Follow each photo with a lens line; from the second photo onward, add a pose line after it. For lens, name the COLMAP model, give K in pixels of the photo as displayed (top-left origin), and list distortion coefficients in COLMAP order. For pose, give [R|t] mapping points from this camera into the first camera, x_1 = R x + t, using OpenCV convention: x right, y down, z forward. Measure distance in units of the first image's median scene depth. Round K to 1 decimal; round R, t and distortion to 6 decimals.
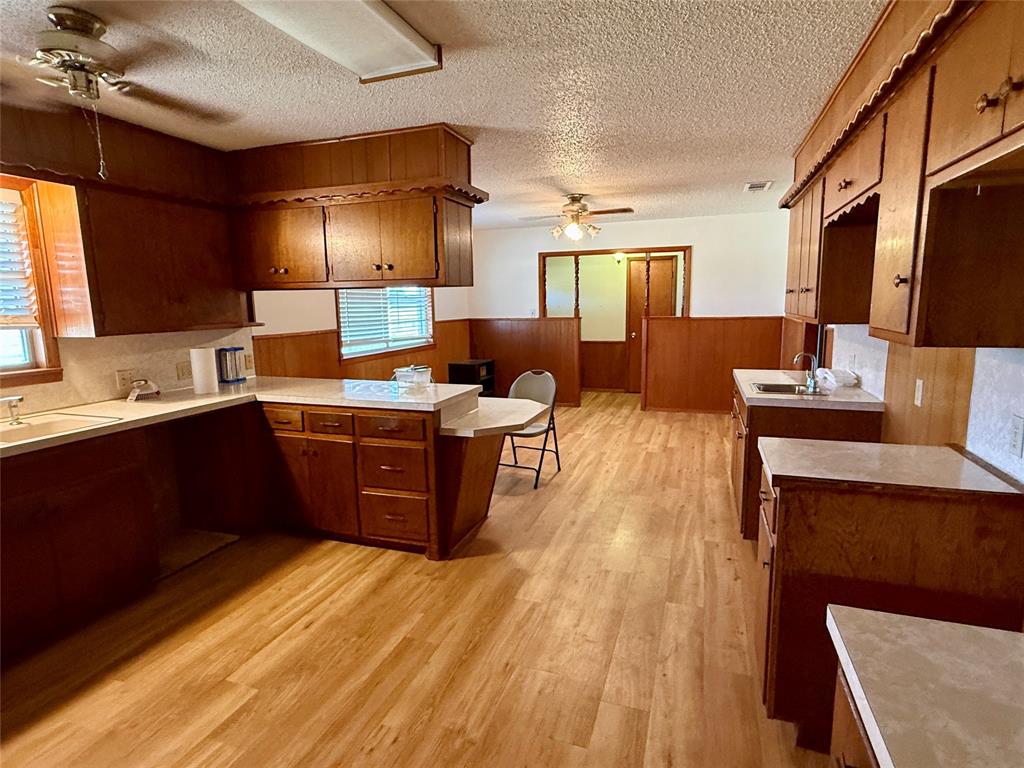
lens RADIAL K [[563.6, 0, 516.3], [0, 563.6, 387.3], [0, 0, 1]] dist [0.001681, 0.001701]
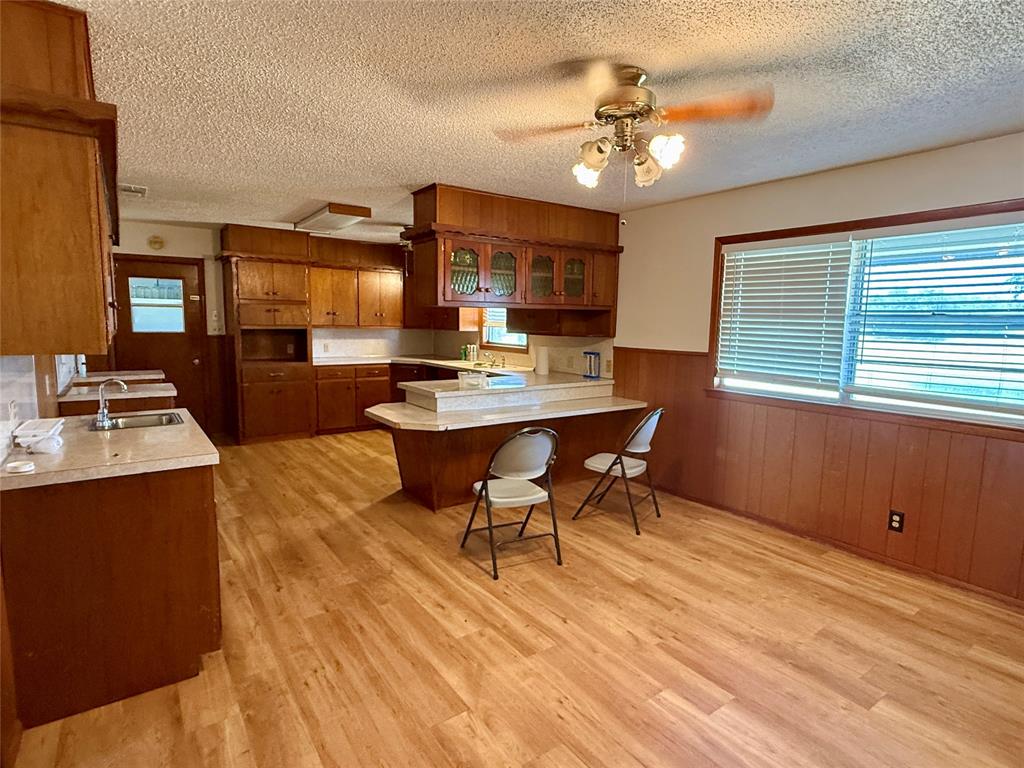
lens RADIAL K [[563.6, 0, 510.0], [0, 563.6, 387.4], [0, 0, 1]] dist [0.001681, 0.001701]
pose [[-0.608080, 0.101921, -0.787306, 0.633500], [-0.124582, 0.967186, 0.221429, -0.242802], [0.784040, 0.232731, -0.575429, 1.516340]]
